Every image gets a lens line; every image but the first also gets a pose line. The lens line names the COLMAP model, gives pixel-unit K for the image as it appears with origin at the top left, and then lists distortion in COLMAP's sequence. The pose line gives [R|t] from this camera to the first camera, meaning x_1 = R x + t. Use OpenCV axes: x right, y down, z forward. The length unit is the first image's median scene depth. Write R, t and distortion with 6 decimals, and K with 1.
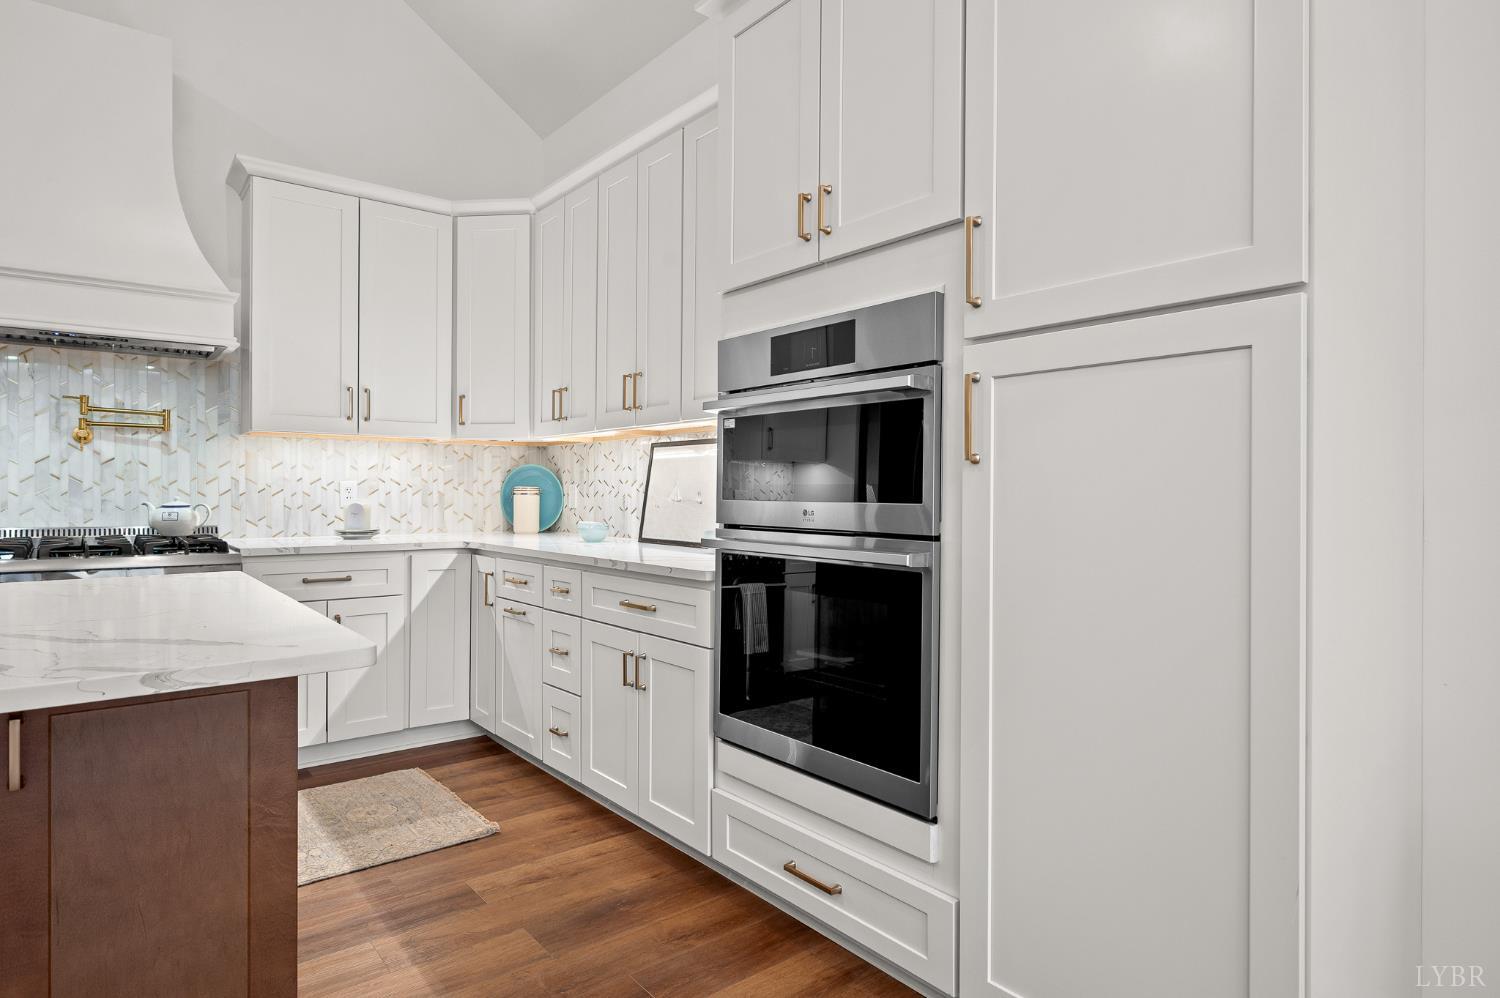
lens RADIAL K [[845.4, 0, 752.7], [0, 845.4, 496.7], [0, 0, 1]] dist [0.000466, 0.000022]
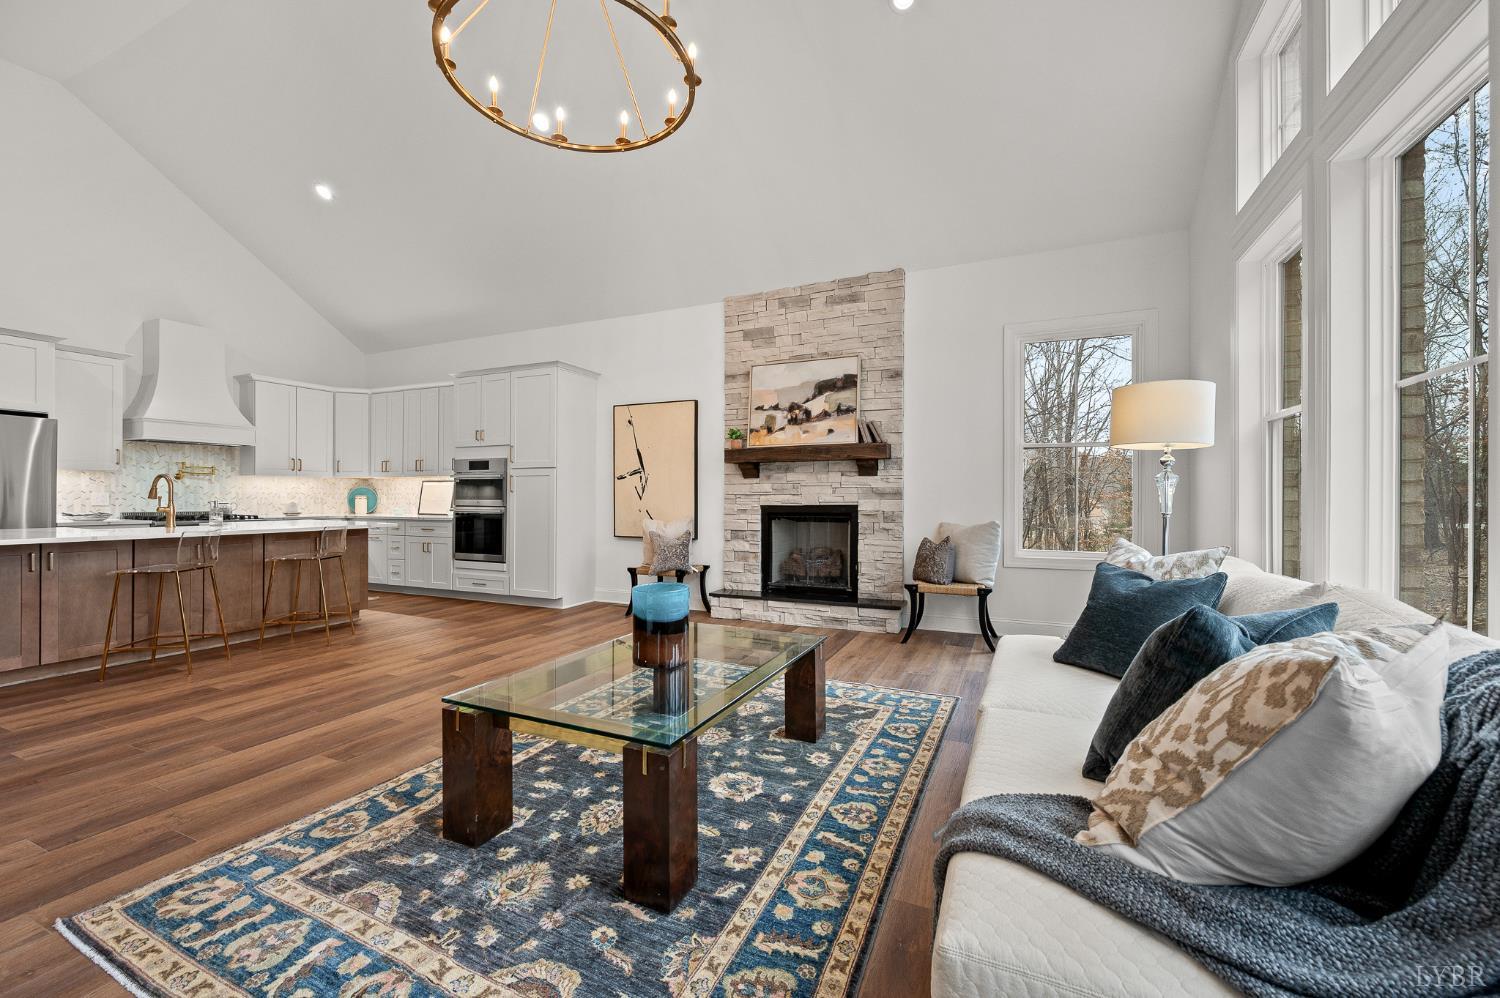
lens RADIAL K [[598.1, 0, 754.1], [0, 598.1, 495.0], [0, 0, 1]] dist [-0.001918, 0.000267]
pose [[0.889302, -0.002744, 0.457313, -0.048293], [0.004480, 0.999986, -0.002712, -0.002992], [-0.457299, 0.004461, 0.889302, -1.452227]]
